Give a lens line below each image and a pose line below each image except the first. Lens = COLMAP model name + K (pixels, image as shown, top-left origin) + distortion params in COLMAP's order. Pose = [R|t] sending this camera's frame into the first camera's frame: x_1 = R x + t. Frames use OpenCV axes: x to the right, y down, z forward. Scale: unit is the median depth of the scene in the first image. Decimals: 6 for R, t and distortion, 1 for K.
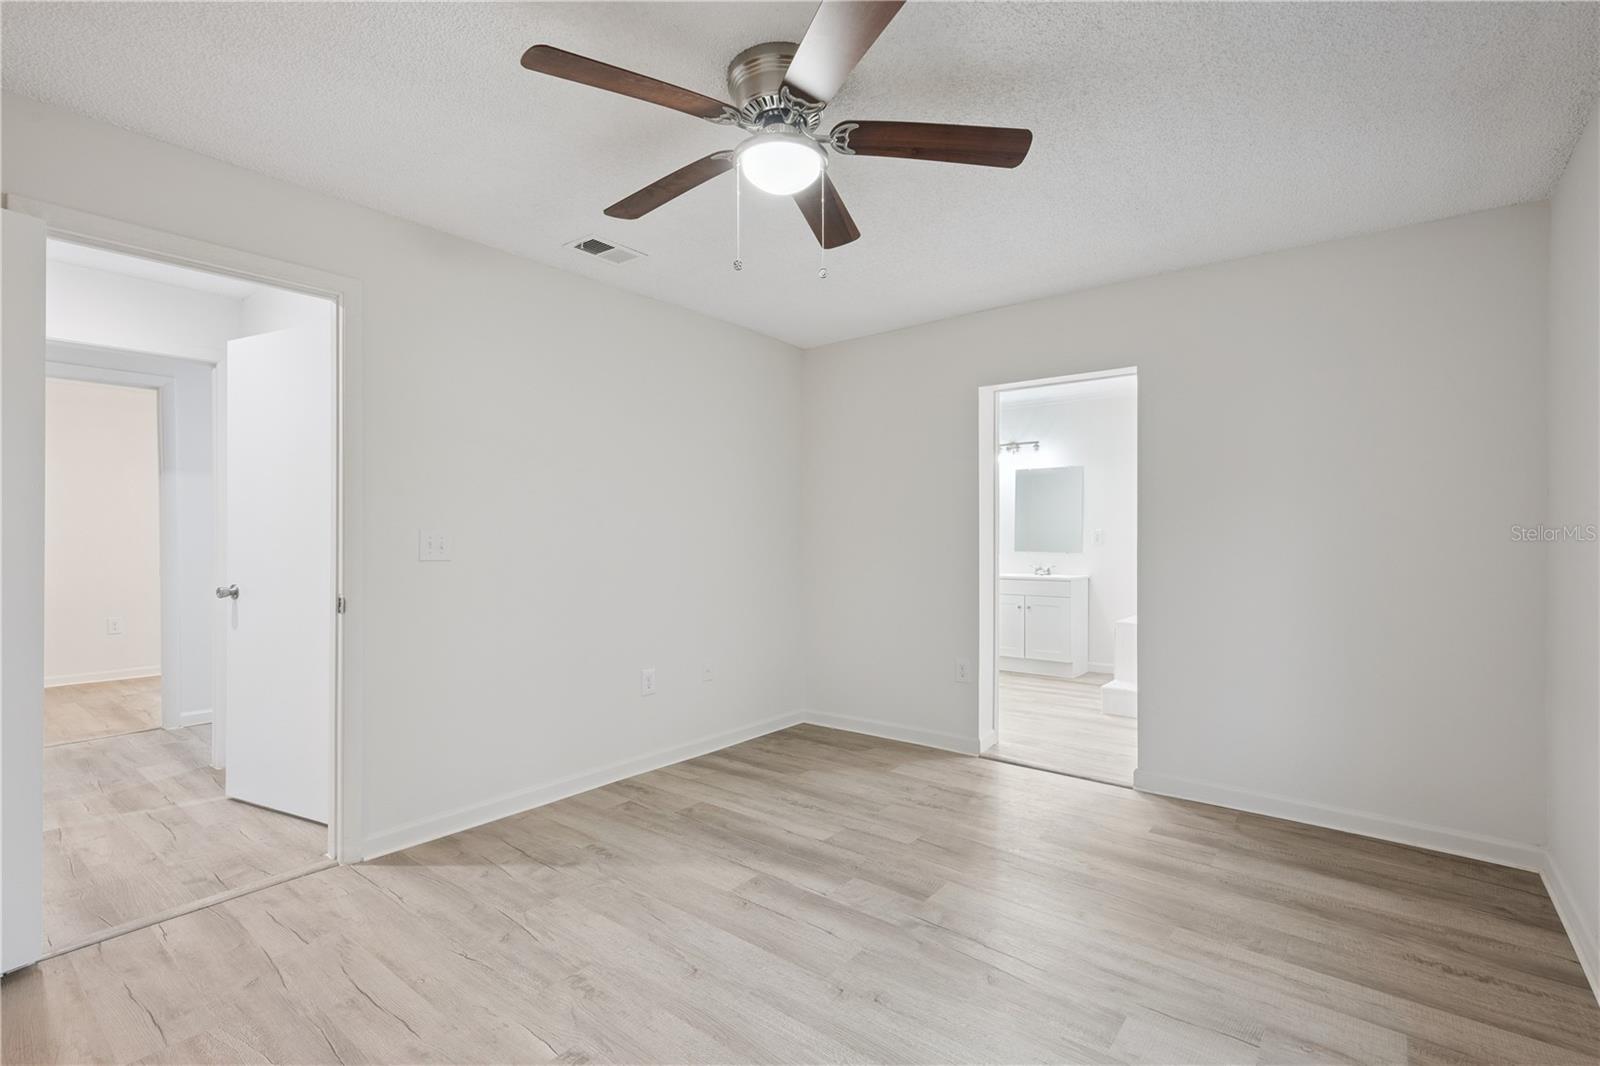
lens RADIAL K [[739.5, 0, 798.8], [0, 739.5, 537.0], [0, 0, 1]] dist [-0.001354, -0.000072]
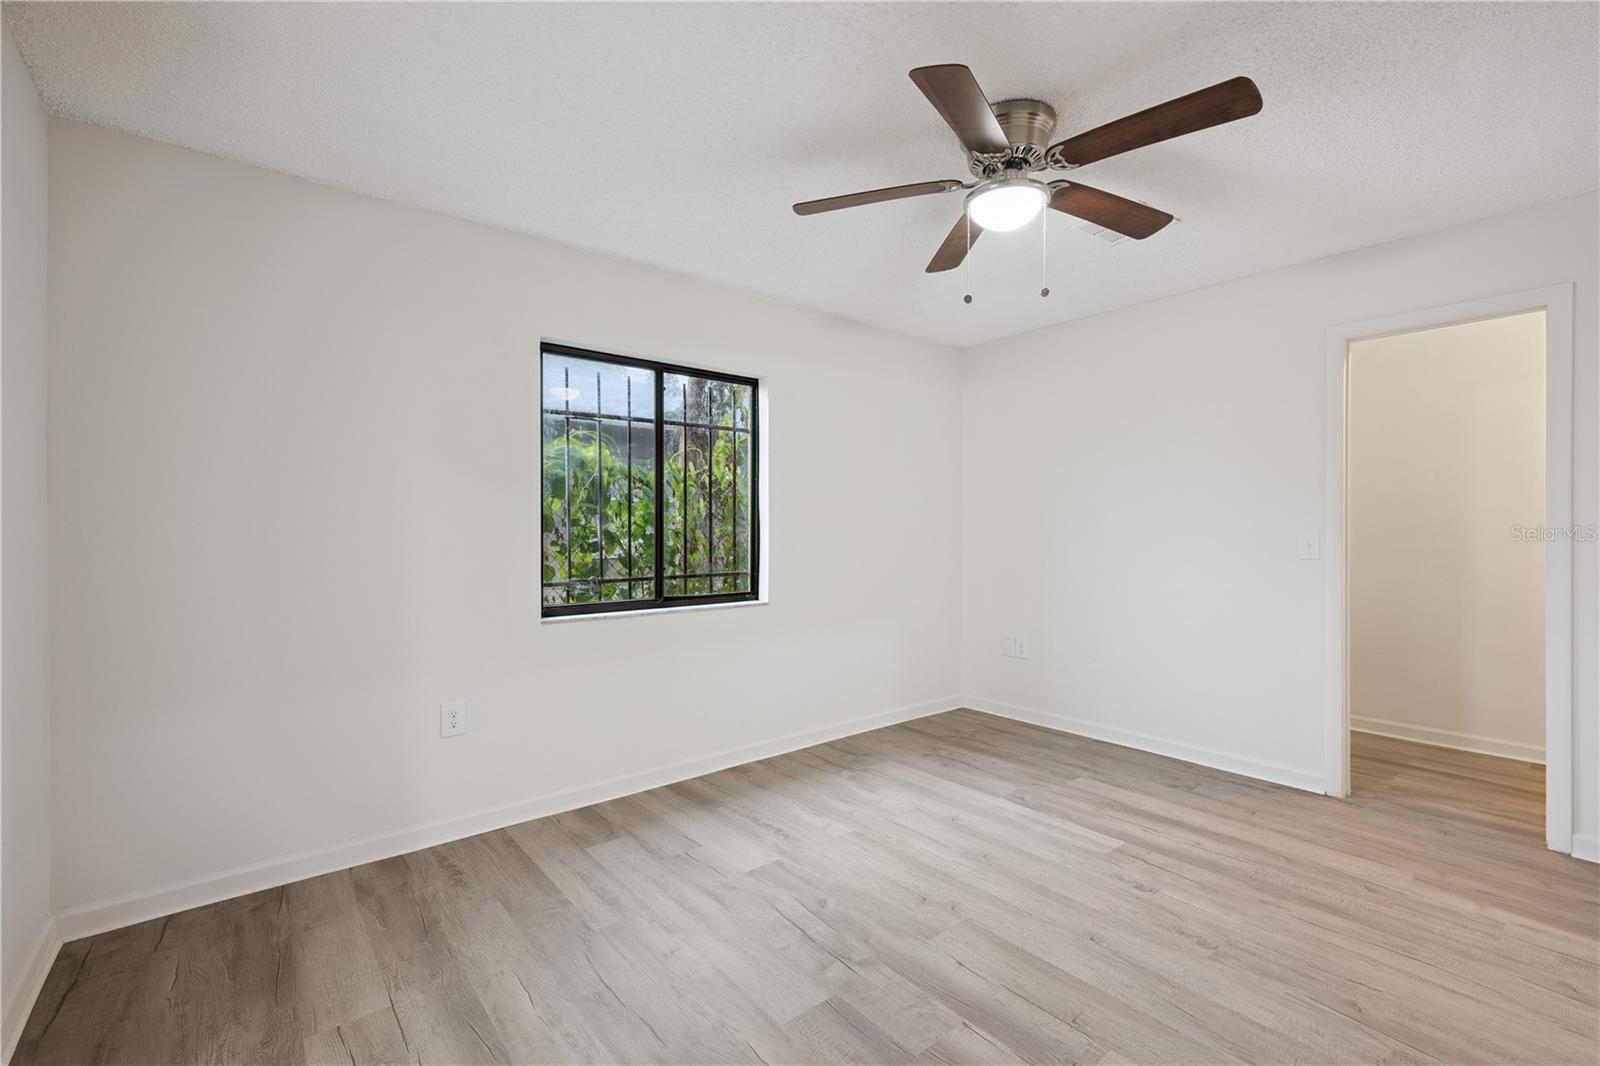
lens RADIAL K [[699.9, 0, 801.8], [0, 699.9, 523.3], [0, 0, 1]] dist [0.001670, 0.000290]
pose [[-0.978562, 0.001055, 0.205948, 0.055476], [-0.000477, 0.999973, -0.007388, -0.001875], [-0.205950, -0.007327, -0.978535, 1.912592]]
